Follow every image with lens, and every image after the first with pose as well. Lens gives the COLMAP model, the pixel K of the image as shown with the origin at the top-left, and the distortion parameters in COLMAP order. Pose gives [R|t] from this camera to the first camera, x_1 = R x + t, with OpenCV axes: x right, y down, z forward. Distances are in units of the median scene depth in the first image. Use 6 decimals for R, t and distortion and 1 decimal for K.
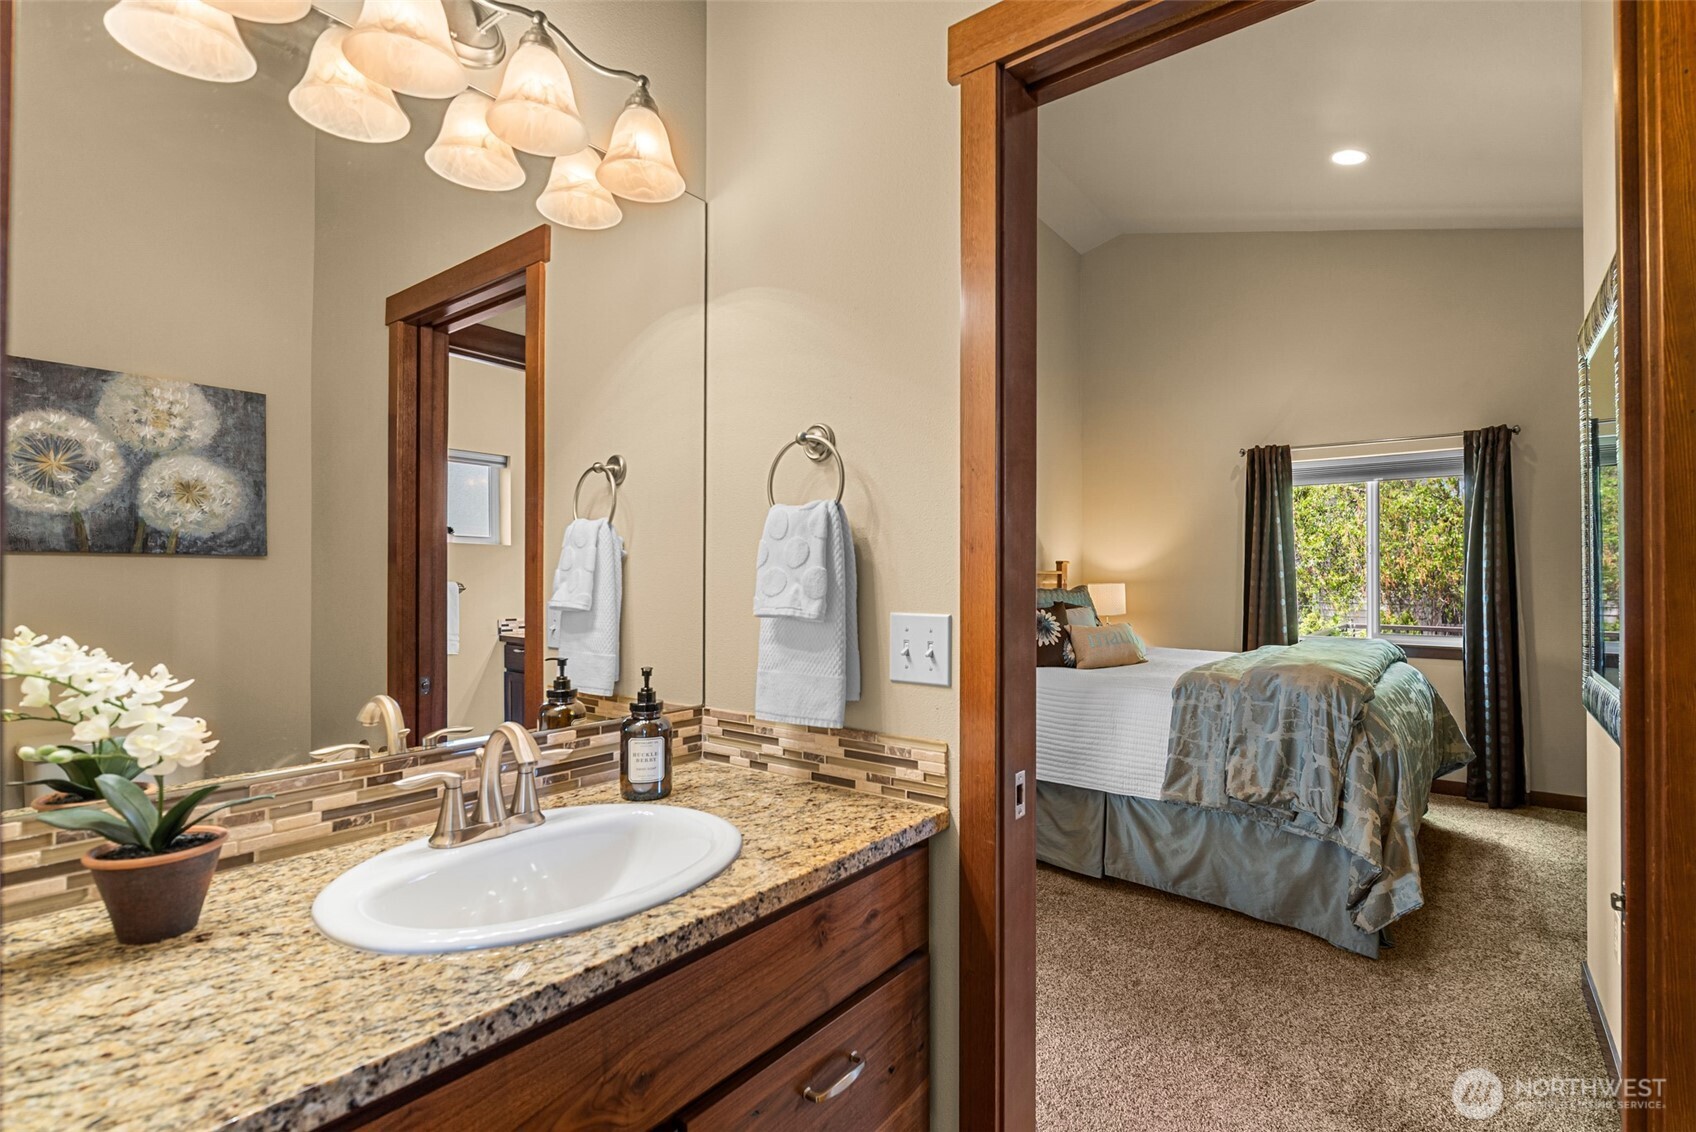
lens RADIAL K [[820.1, 0, 848.0], [0, 820.1, 566.0], [0, 0, 1]] dist [-0.000284, -0.000055]
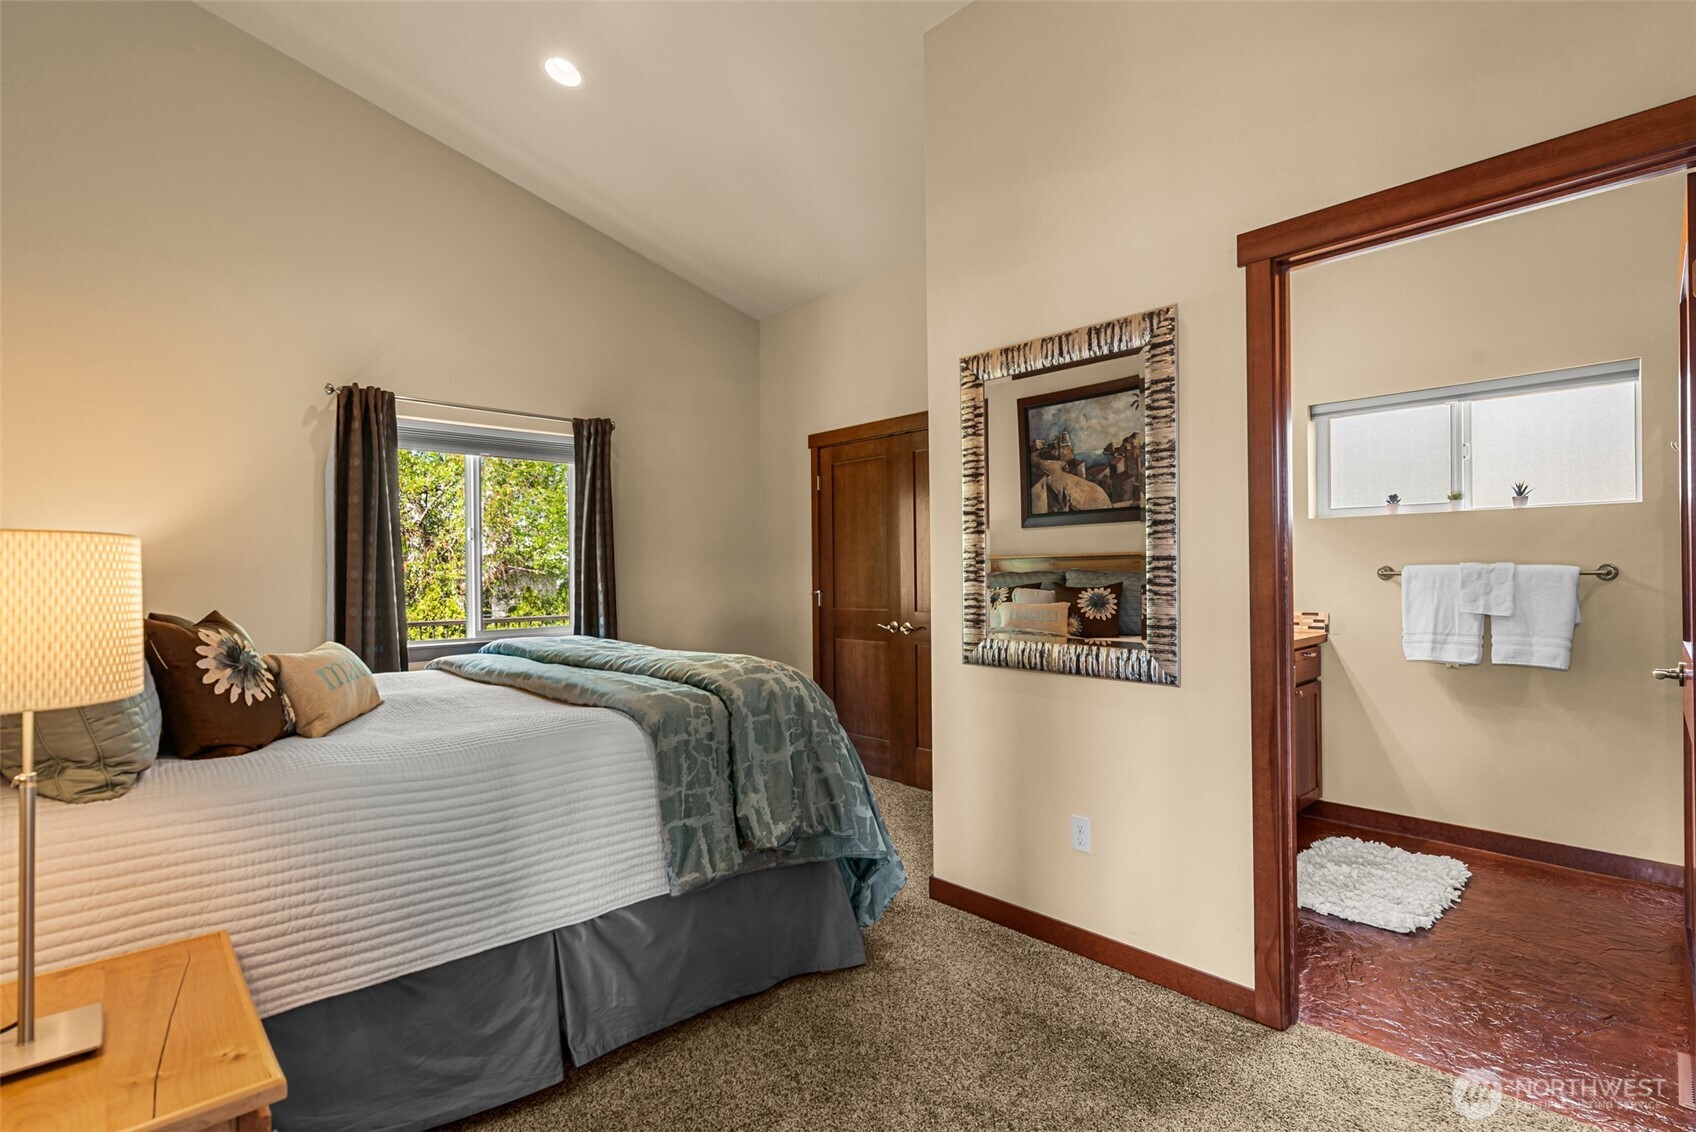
lens RADIAL K [[797.0, 0, 848.0], [0, 797.0, 566.0], [0, 0, 1]] dist [-0.000135, 0.000288]
pose [[0.123403, 0.000091, 0.992357, -0.168799], [-0.007274, 0.999973, 0.000813, 0.011858], [-0.992330, -0.007319, 0.123400, 0.551142]]
